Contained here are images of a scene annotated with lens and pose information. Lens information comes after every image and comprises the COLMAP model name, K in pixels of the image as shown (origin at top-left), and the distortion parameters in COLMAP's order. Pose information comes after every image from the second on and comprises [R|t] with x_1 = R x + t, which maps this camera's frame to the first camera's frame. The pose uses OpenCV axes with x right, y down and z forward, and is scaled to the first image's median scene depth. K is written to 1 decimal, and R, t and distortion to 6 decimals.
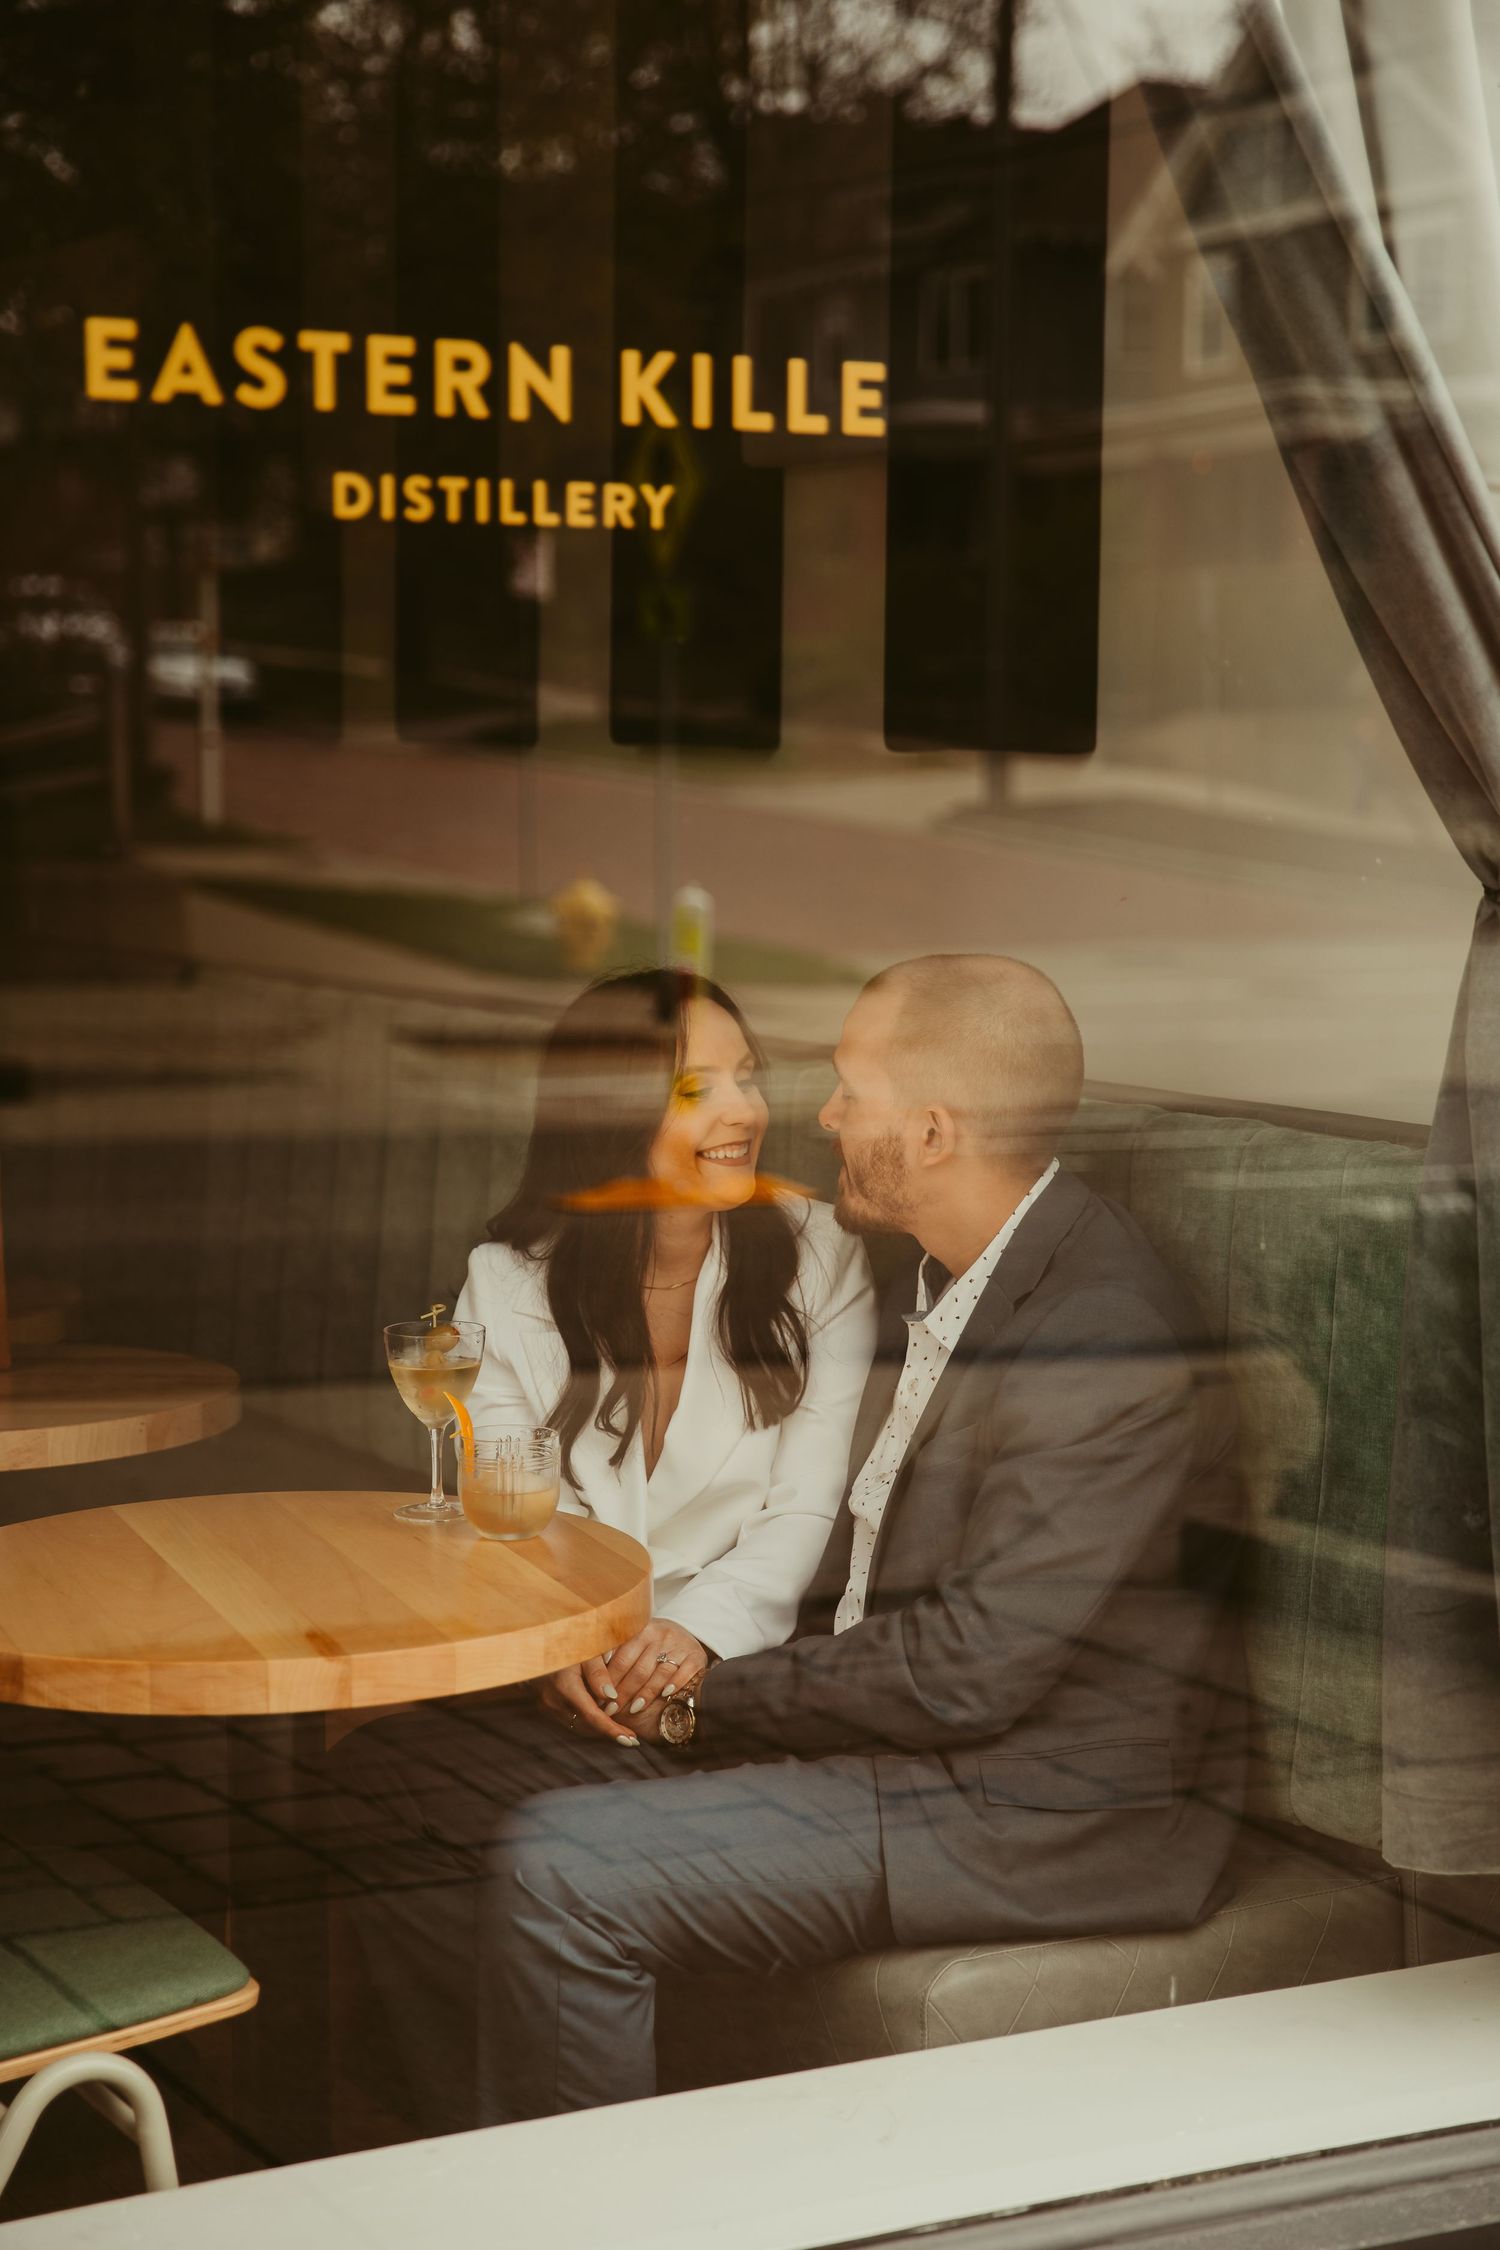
lens RADIAL K [[3917.3, 0, 738.4], [0, 3917.3, 1109.5], [0, 0, 1]] dist [0.148861, -0.062578]
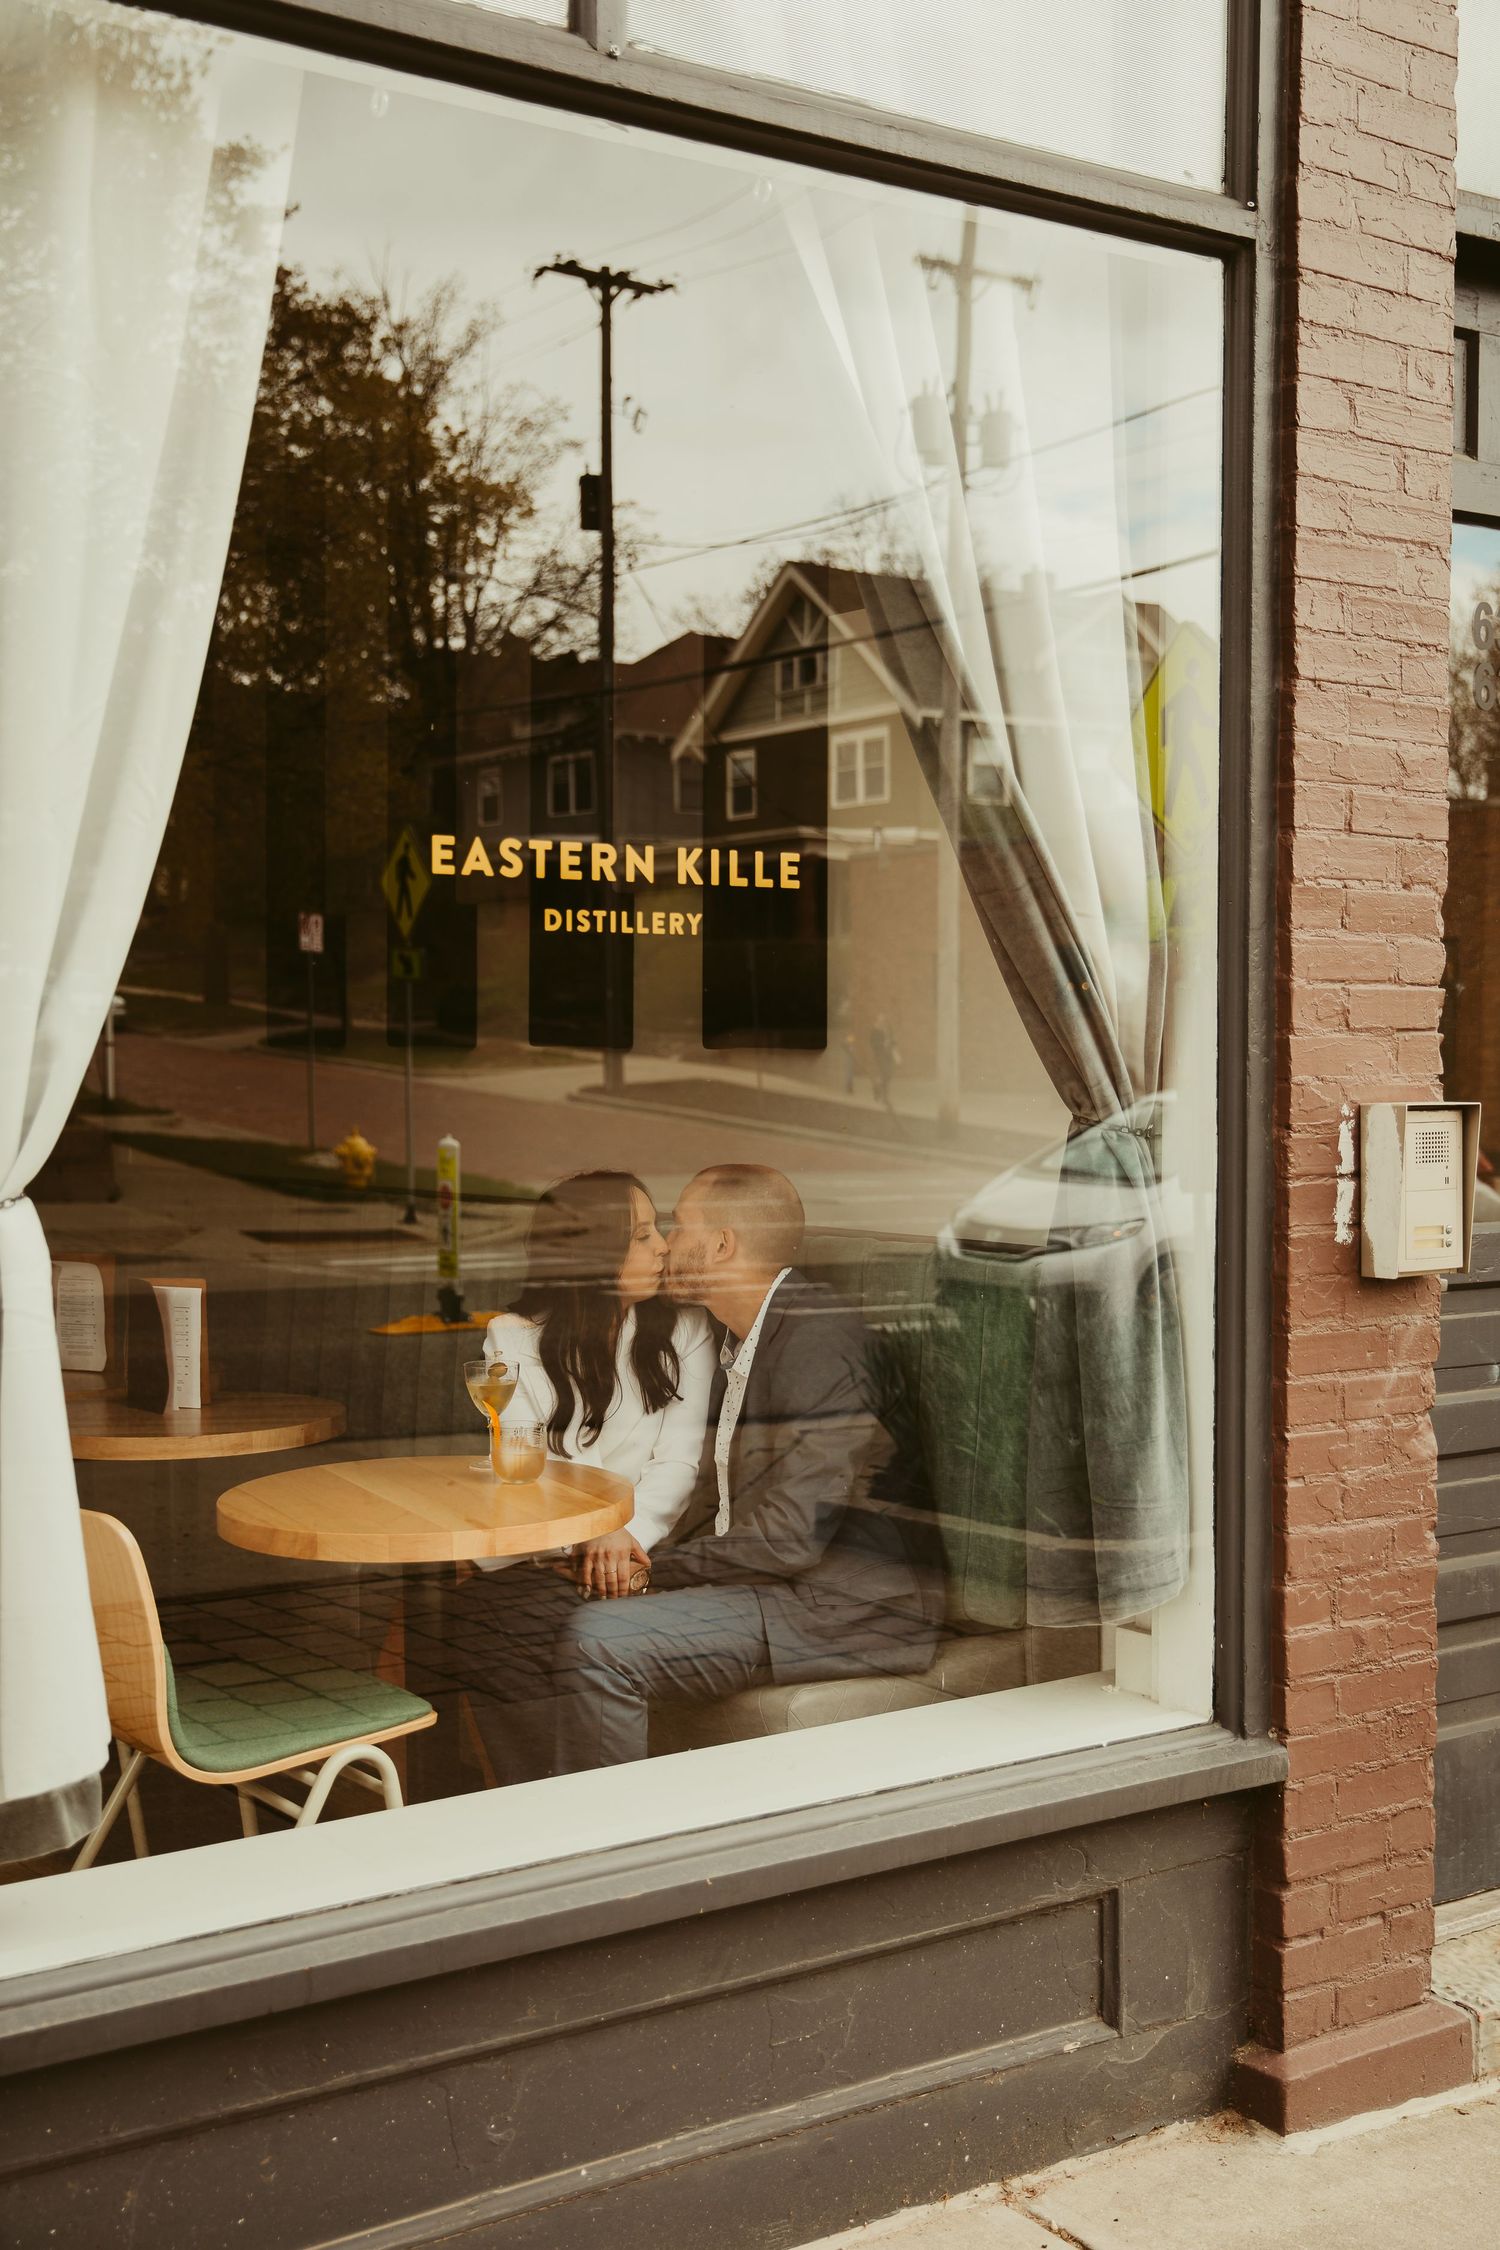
lens RADIAL K [[2538.1, 0, 750.0], [0, 2538.1, 1125.0], [0, 0, 1]] dist [-0.009567, -0.006246]
pose [[0.991835, -0.009371, 0.127186, -0.127061], [0.017242, 0.997993, -0.060929, 0.022051], [-0.126359, 0.062624, 0.990006, -0.219668]]
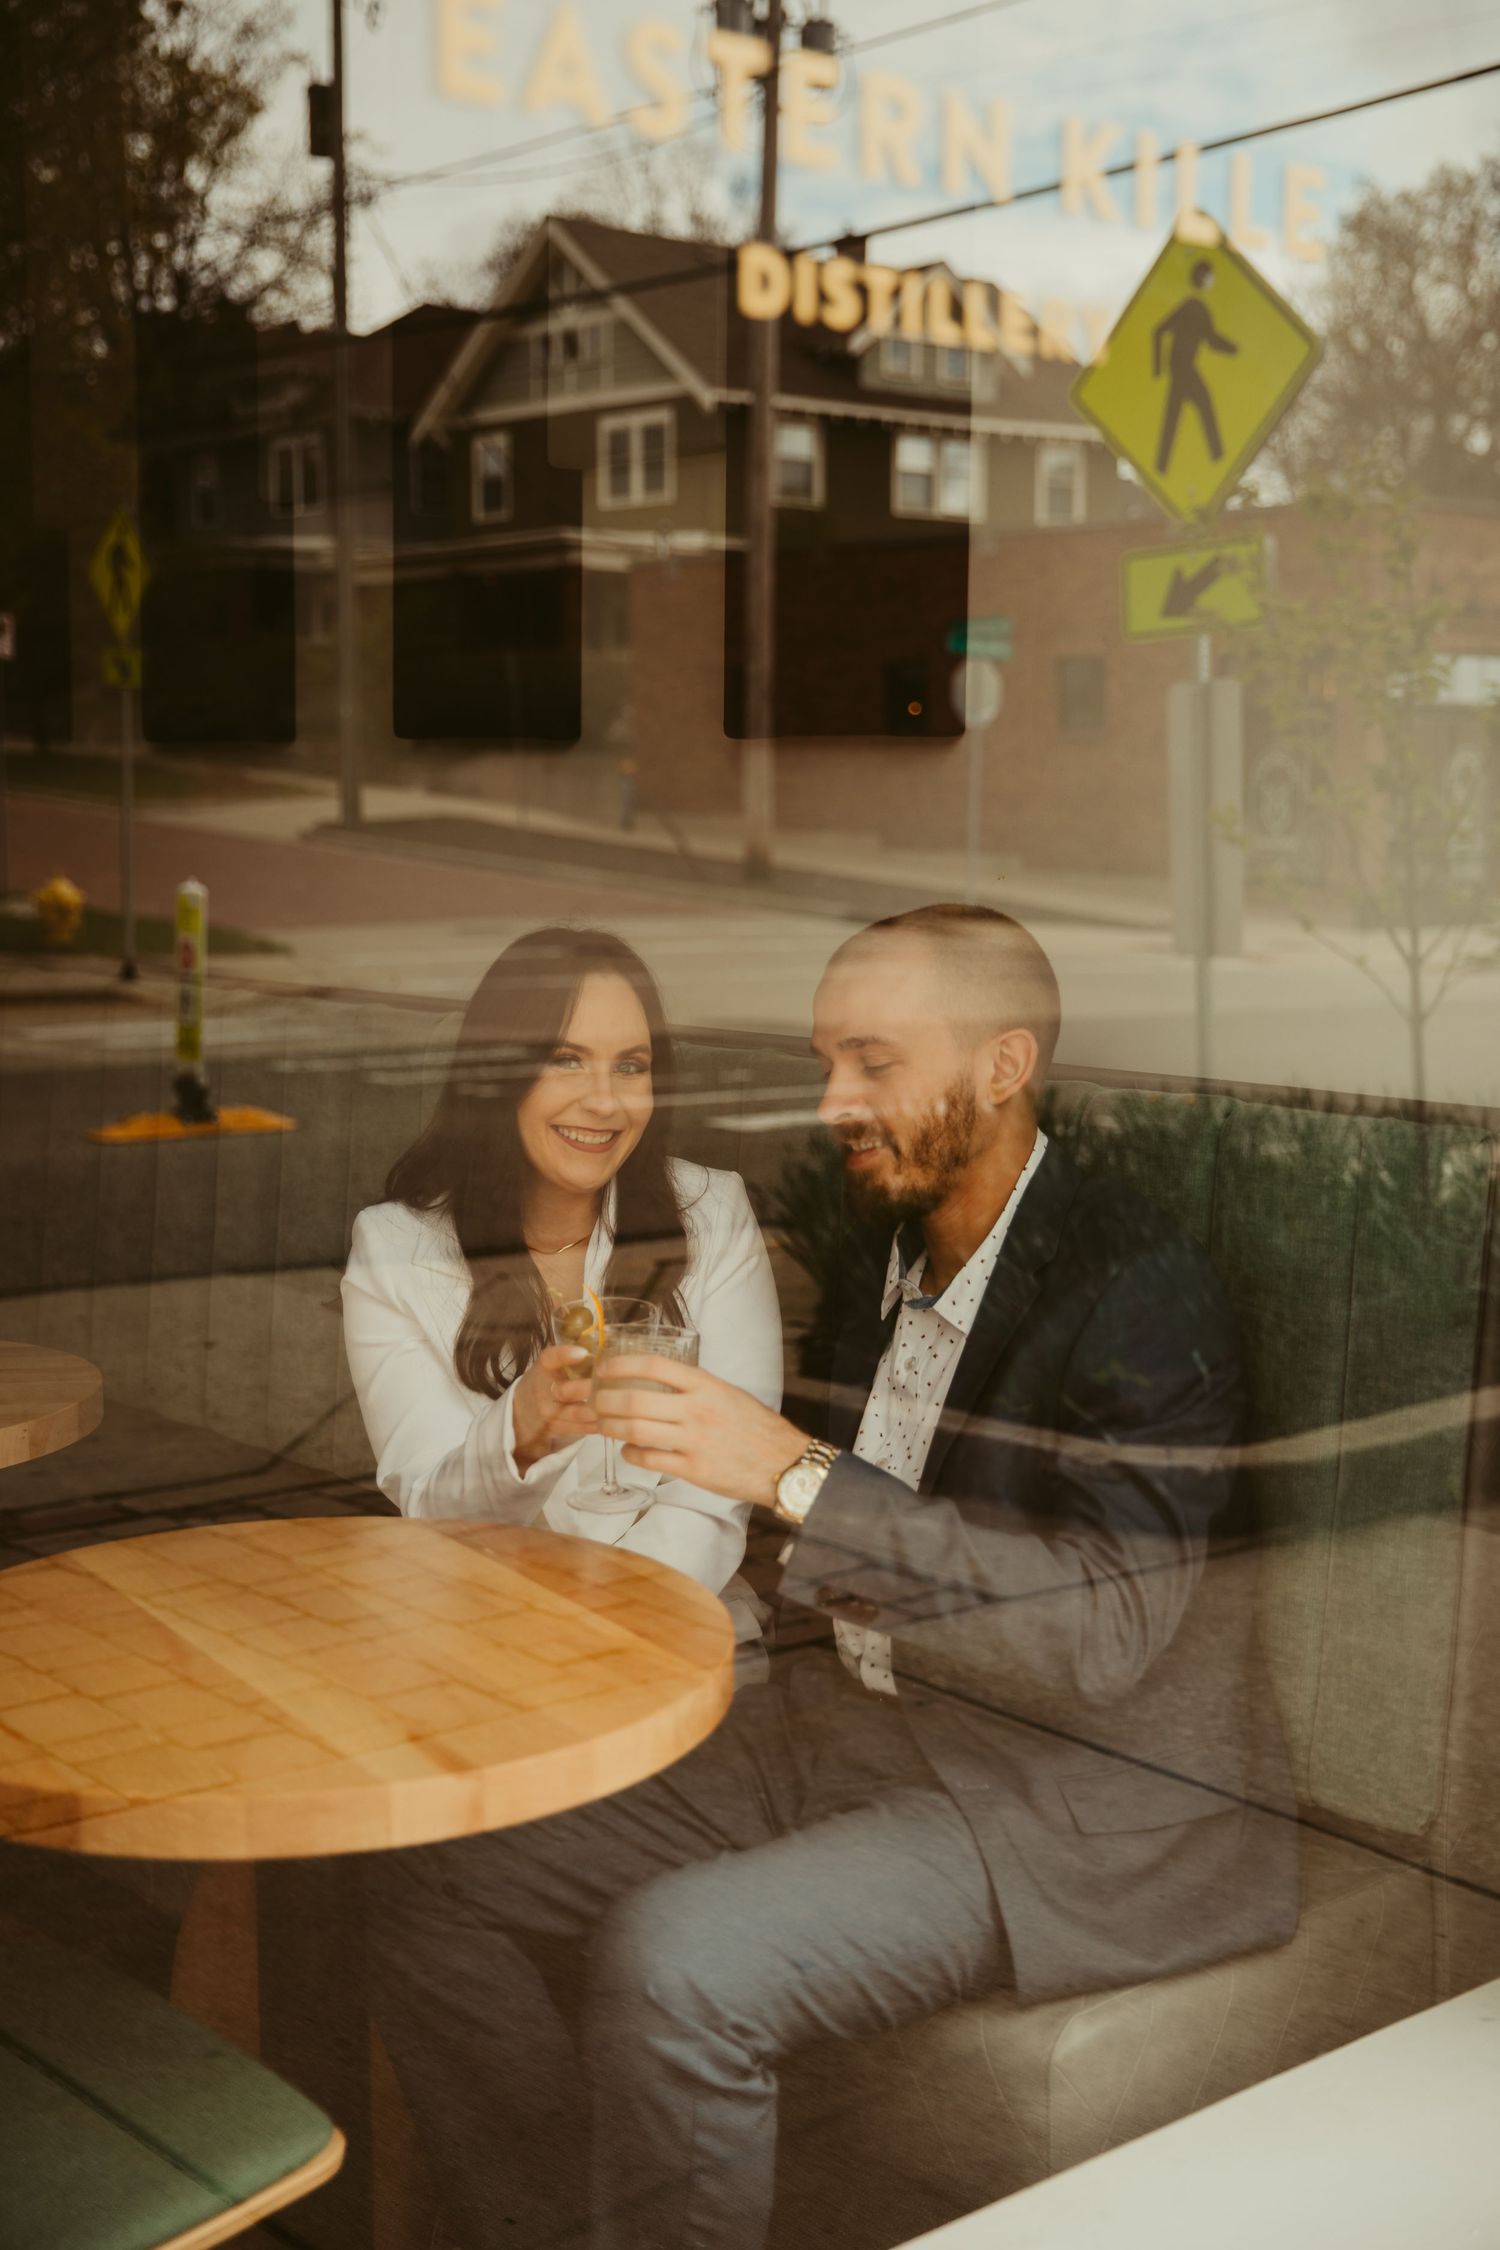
lens RADIAL K [[2798.2, 0, 750.0], [0, 2798.2, 1125.0], [0, 0, 1]] dist [0.002129, 0.078620]
pose [[0.976554, -0.022067, 0.214138, -0.163521], [0.015616, 0.999373, 0.031768, -0.016842], [-0.214705, -0.027679, 0.976287, 0.395570]]
